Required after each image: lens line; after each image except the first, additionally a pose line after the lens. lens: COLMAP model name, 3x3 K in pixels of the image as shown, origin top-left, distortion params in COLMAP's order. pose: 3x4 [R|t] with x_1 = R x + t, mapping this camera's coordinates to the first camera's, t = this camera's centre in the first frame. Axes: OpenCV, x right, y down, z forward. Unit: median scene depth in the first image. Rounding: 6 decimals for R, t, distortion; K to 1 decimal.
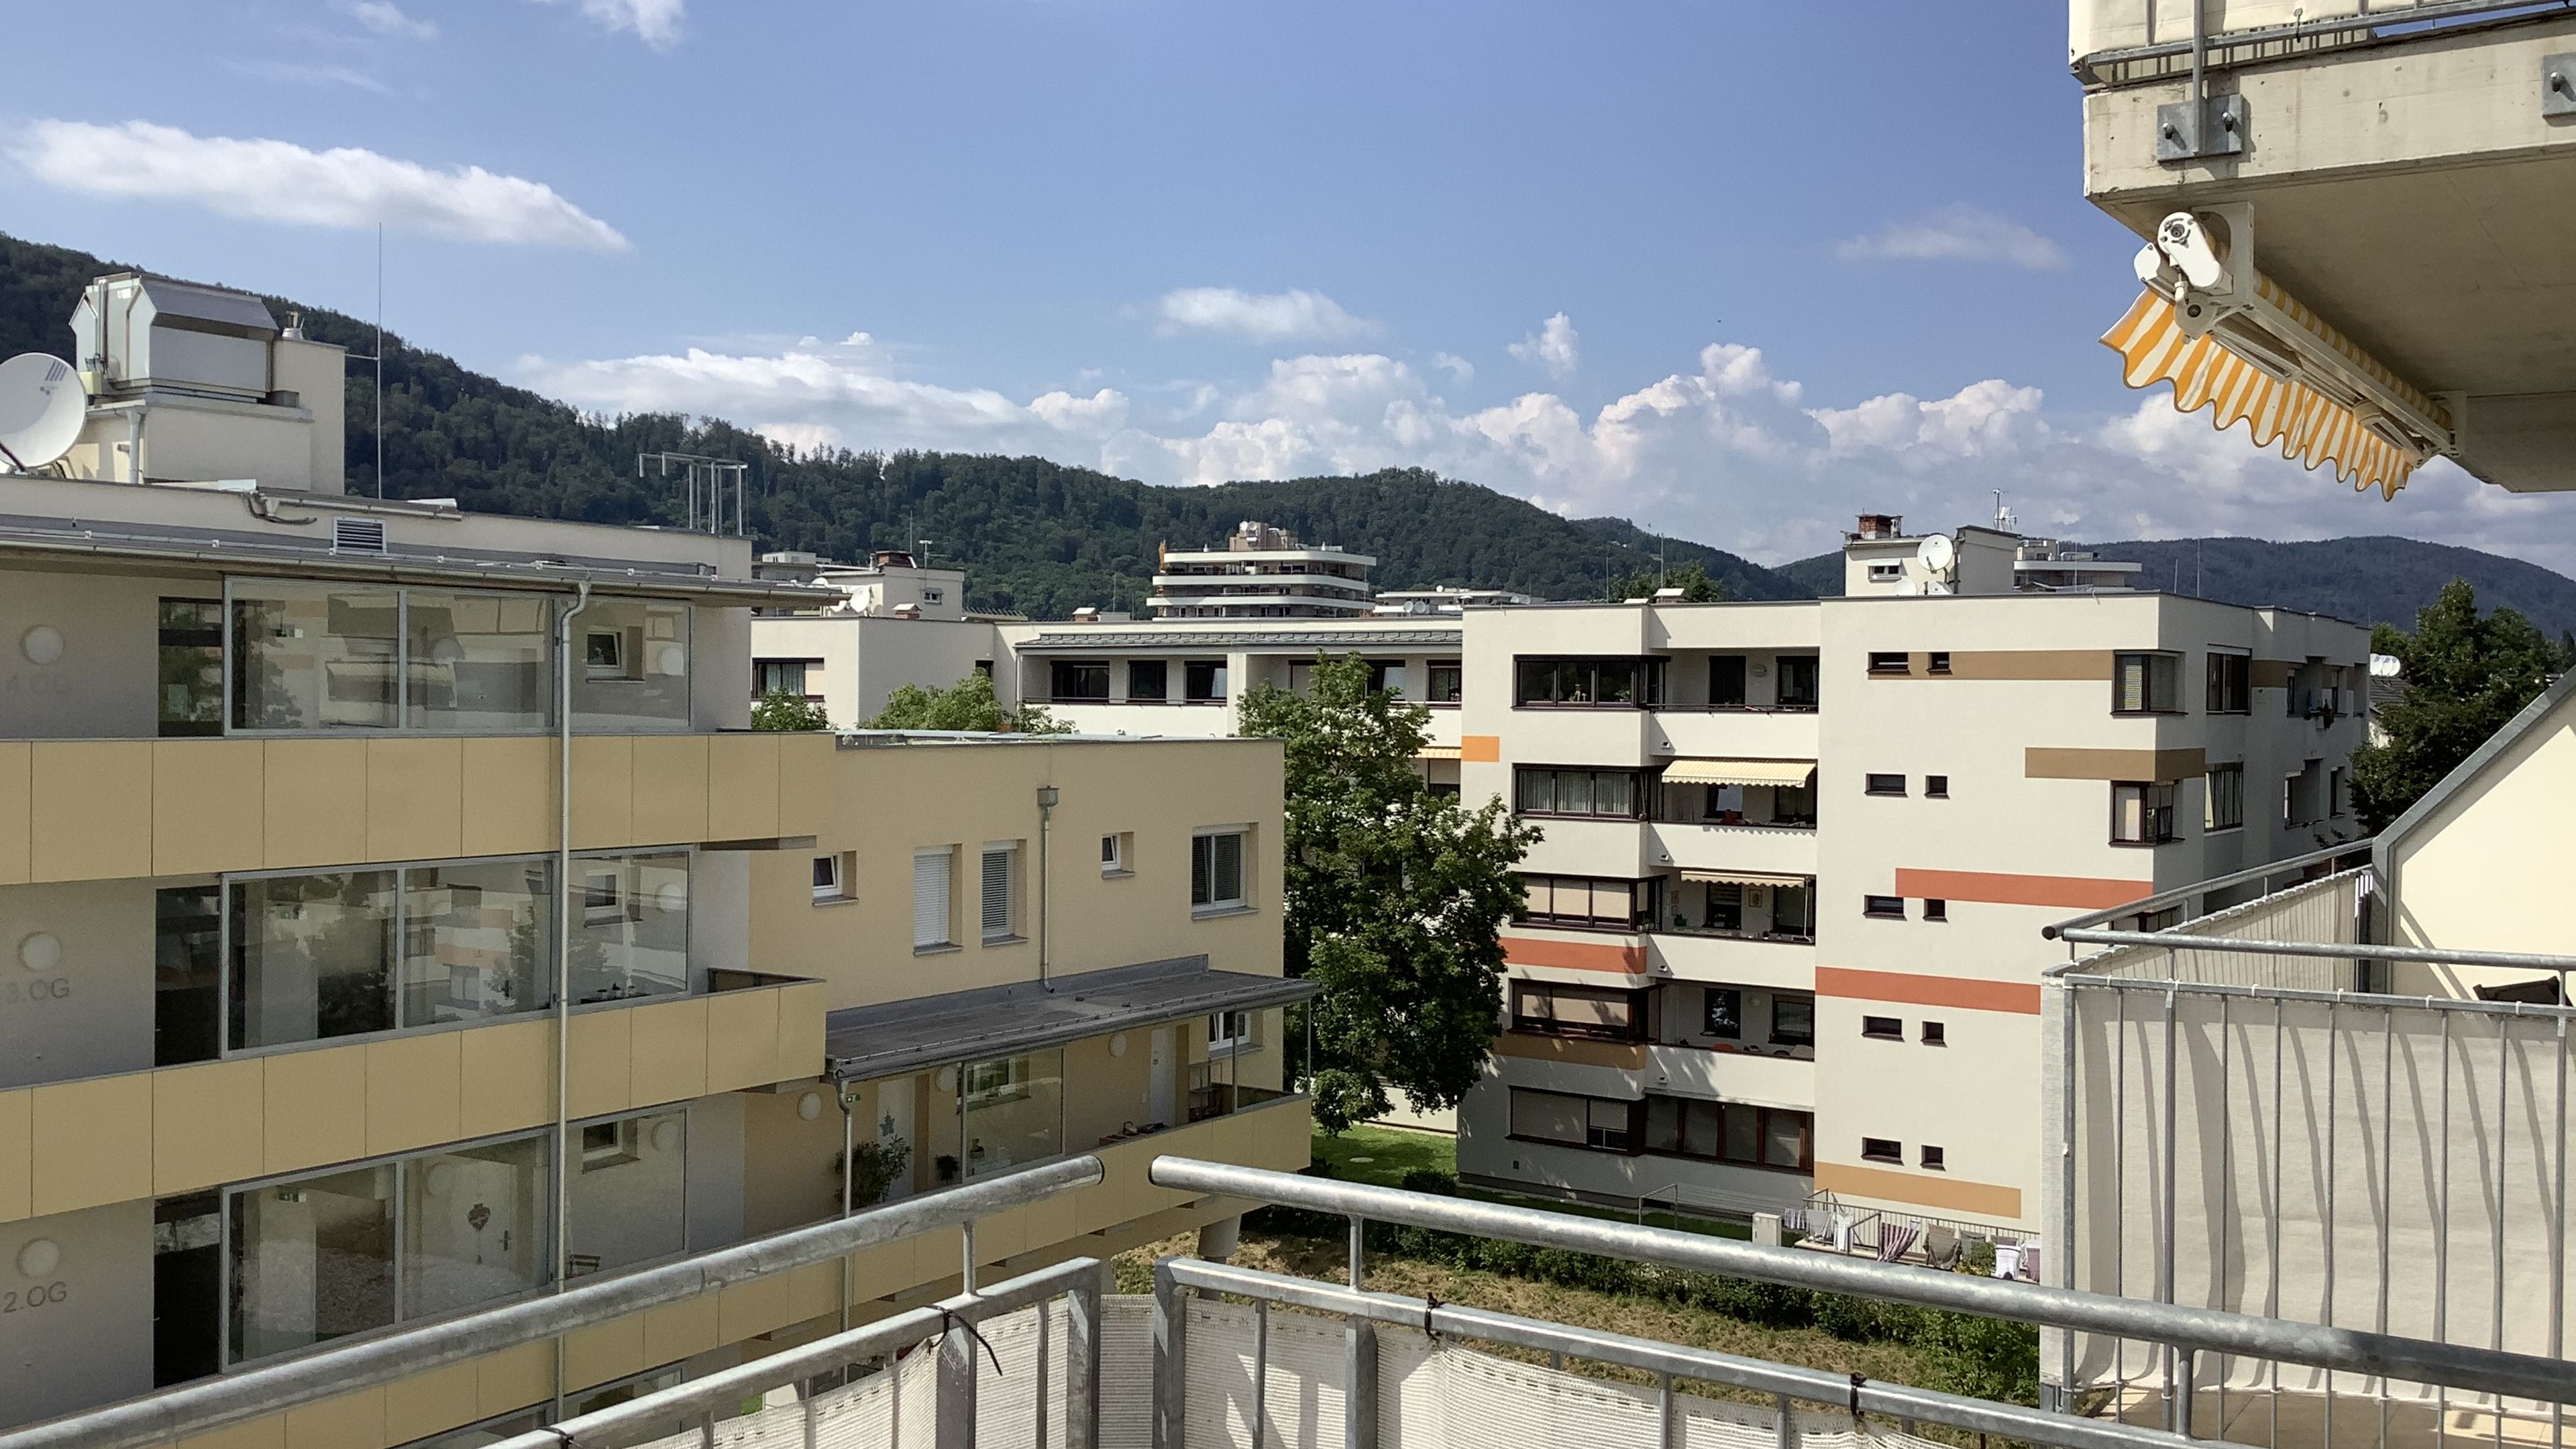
lens RADIAL K [[2342.2, 0, 1285.4], [0, 2342.2, 732.6], [0, 0, 1]] dist [0.110470, -0.219679]
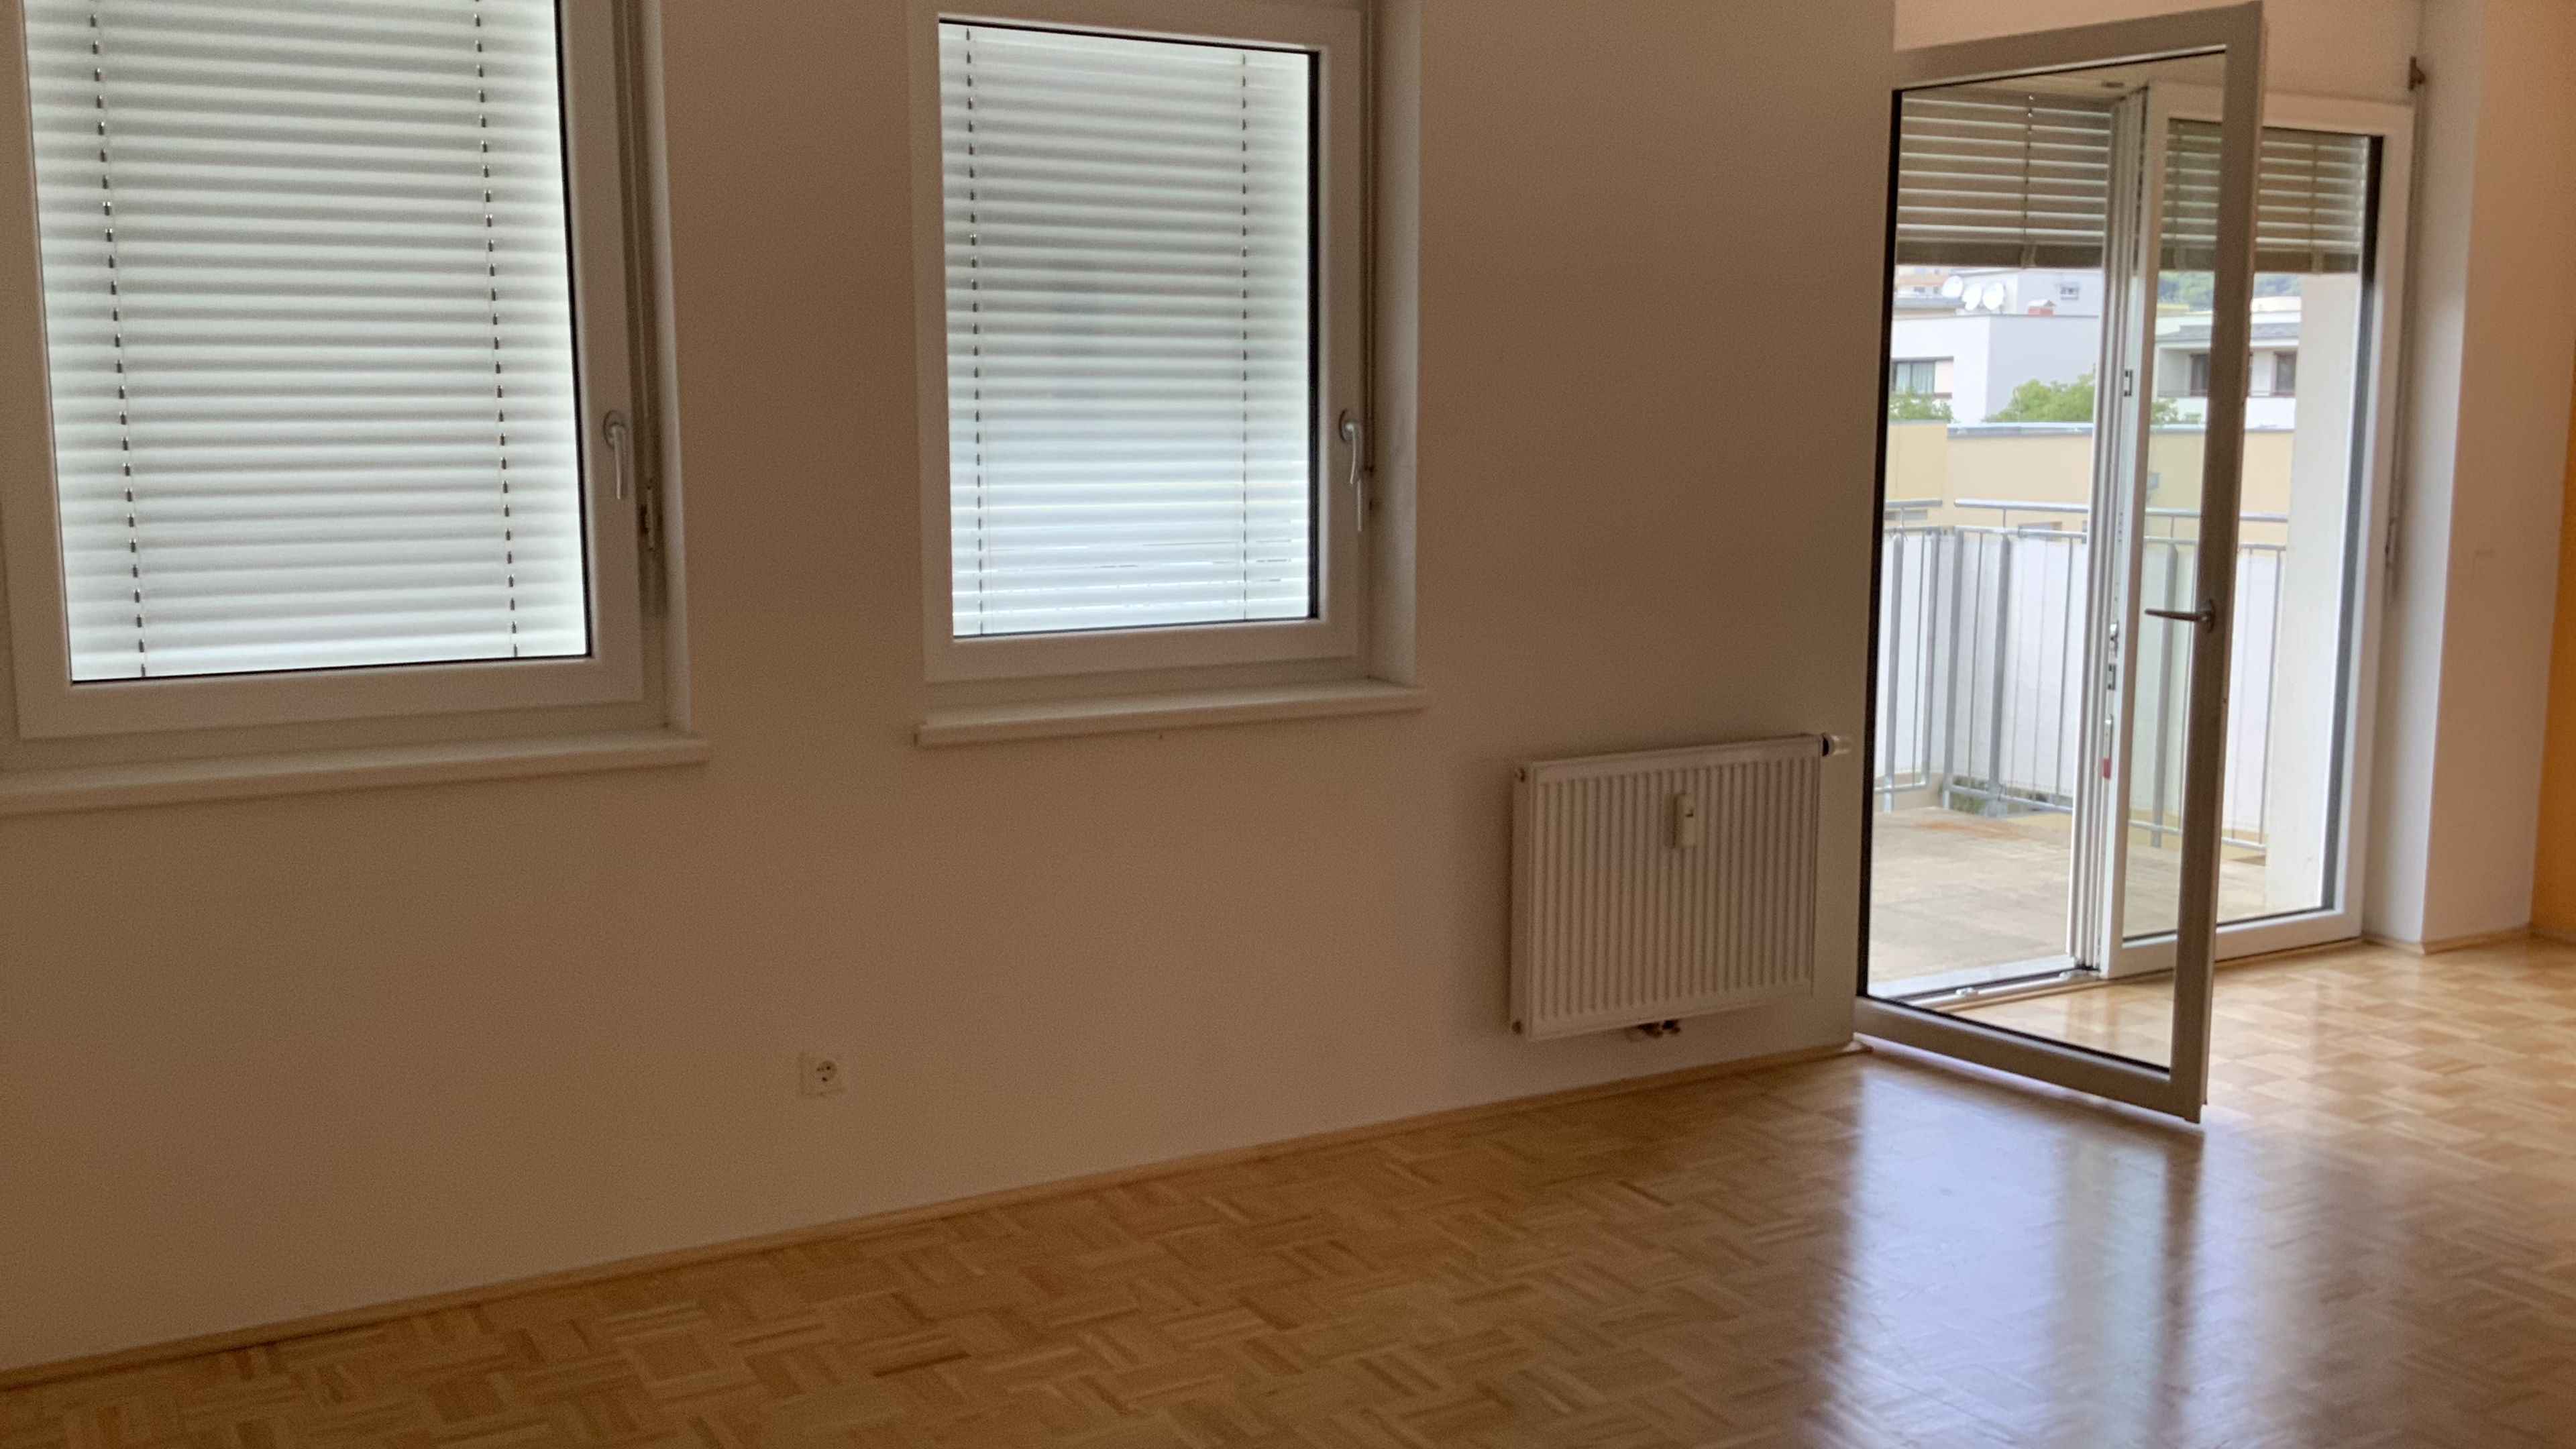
lens RADIAL K [[2342.2, 0, 1274.4], [0, 2342.2, 759.7], [0, 0, 1]] dist [0.110470, -0.219679]
pose [[0.890068, 0.061630, -0.451642, 0.064995], [0.000719, 0.990627, 0.136594, 0.007043], [0.455827, -0.121903, 0.881681, -0.266706]]
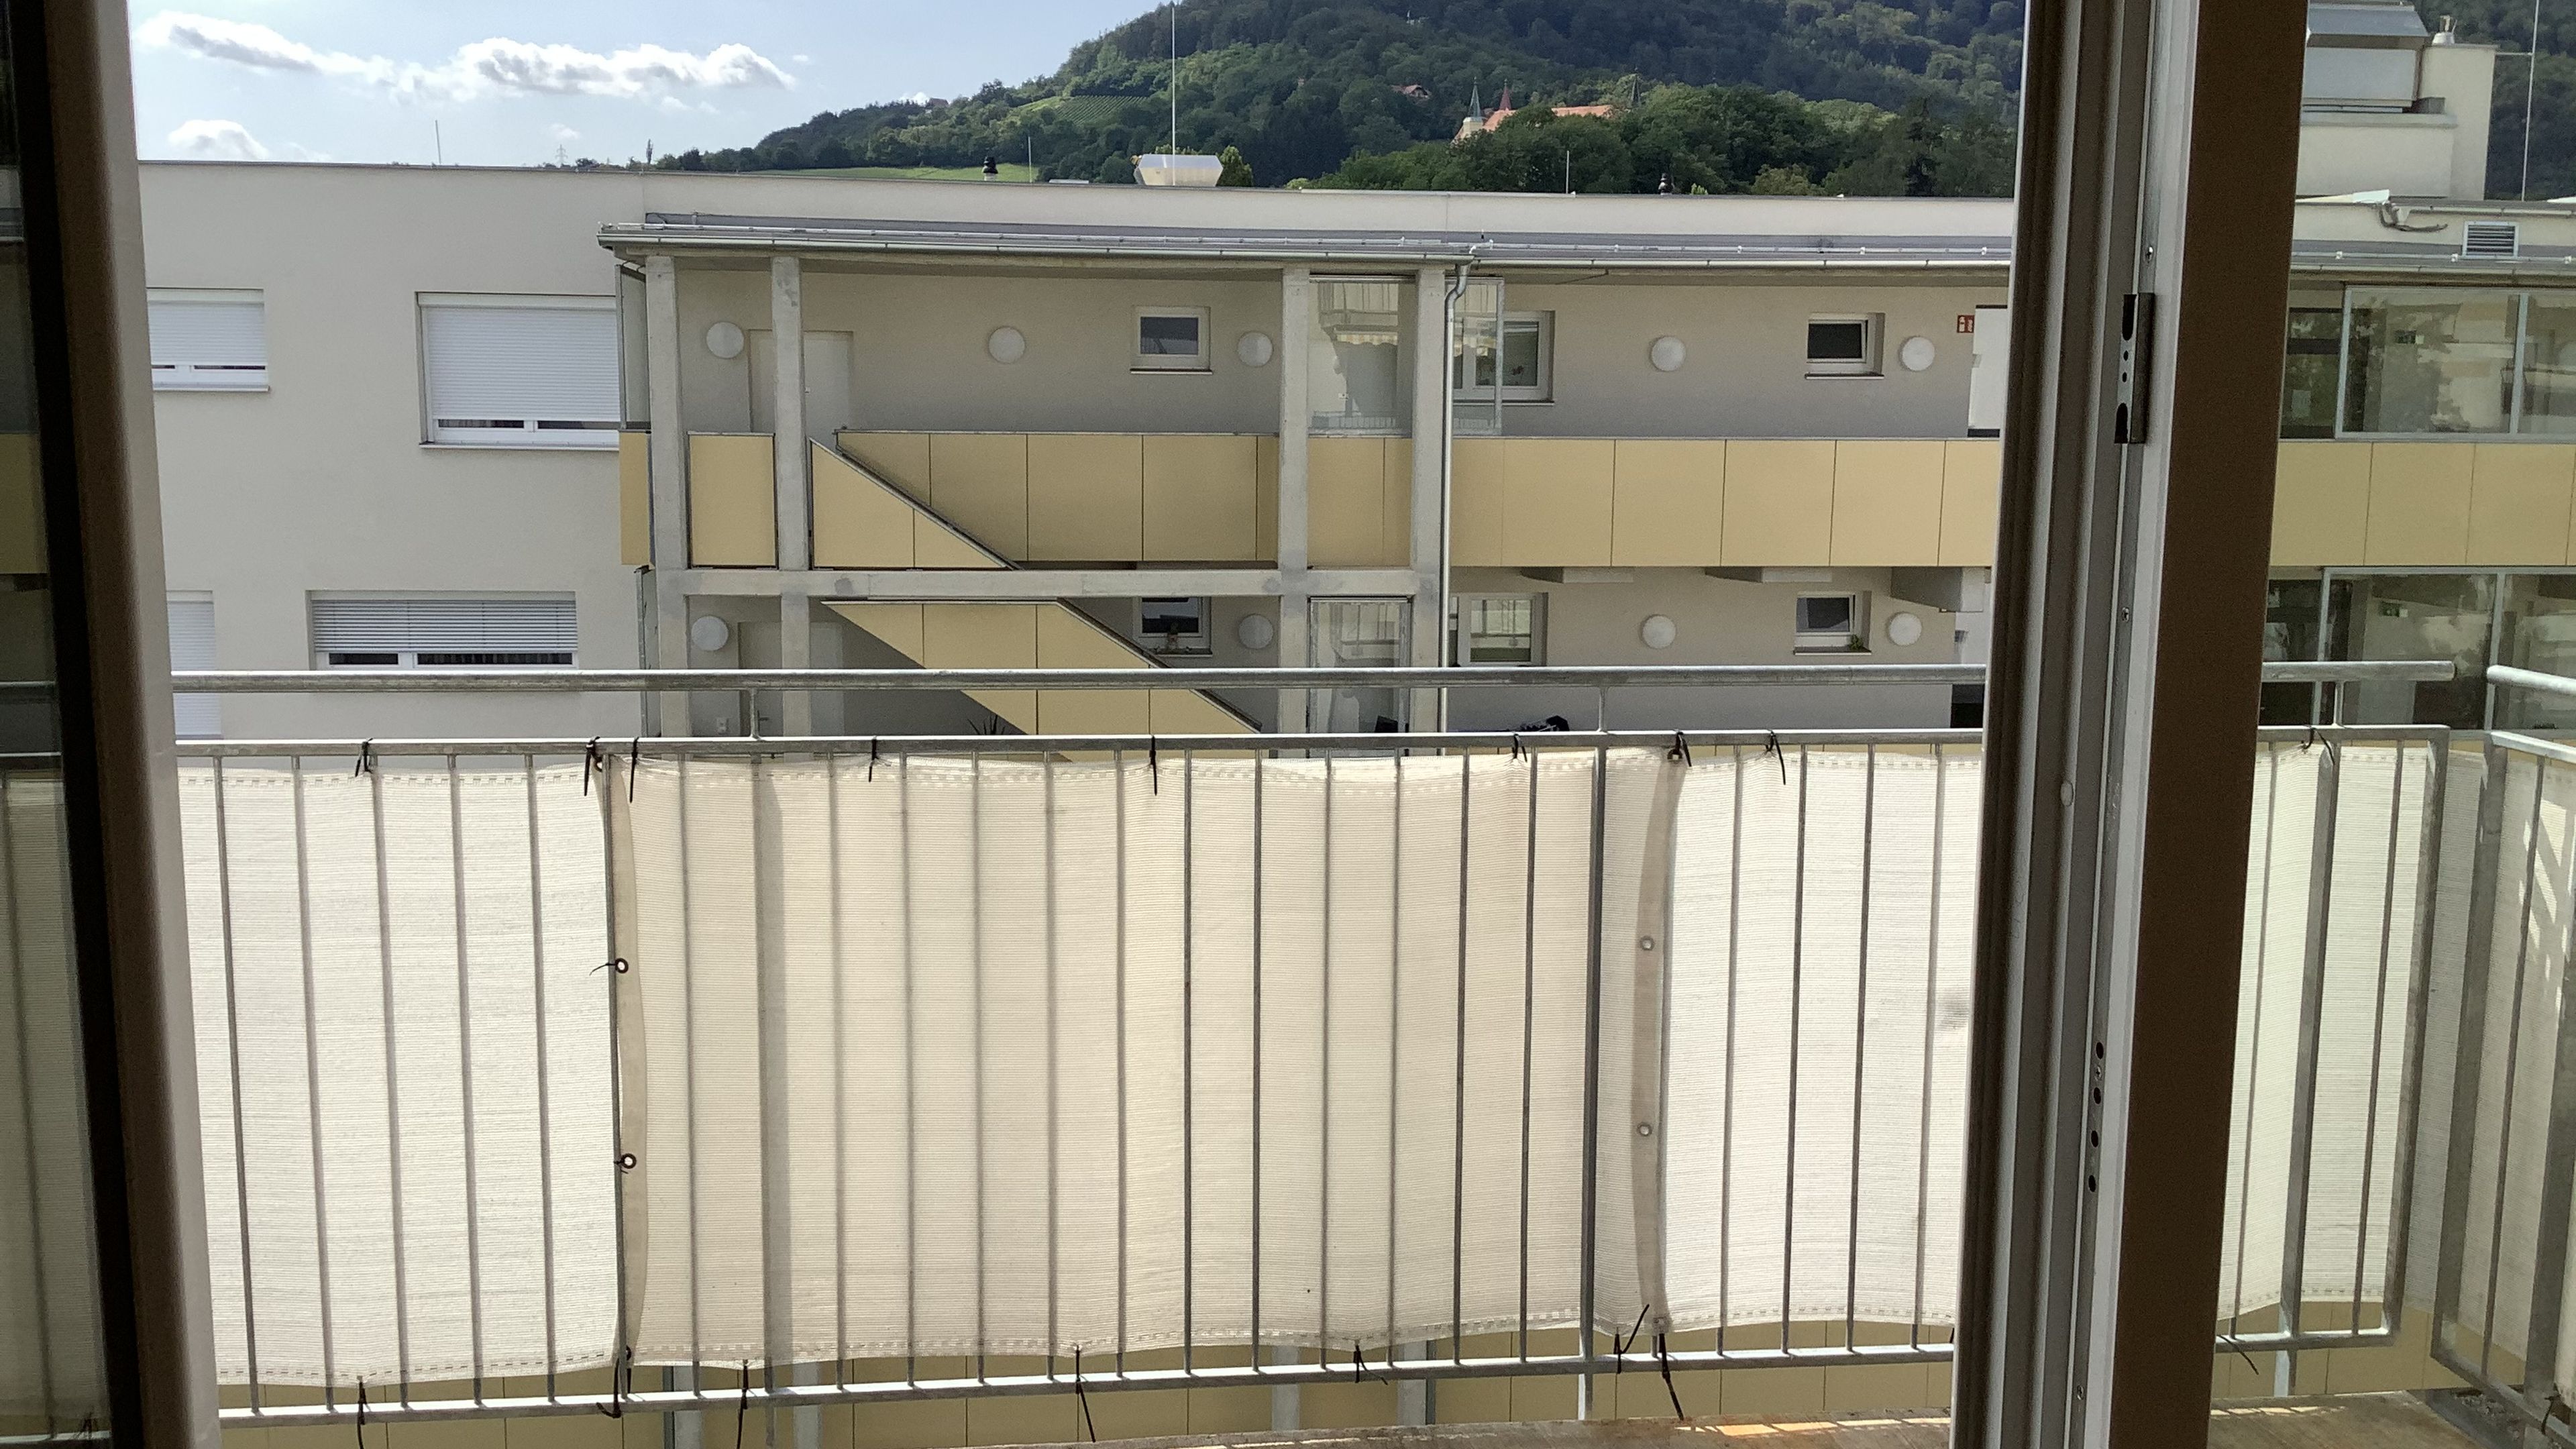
lens RADIAL K [[2342.2, 0, 1252.1], [0, 2342.2, 764.9], [0, 0, 1]] dist [0.110470, -0.219679]
pose [[0.643116, 0.114119, -0.757217, 0.055544], [-0.012001, 0.990214, 0.139042, 0.003531], [0.765674, -0.080333, 0.638192, -0.056886]]
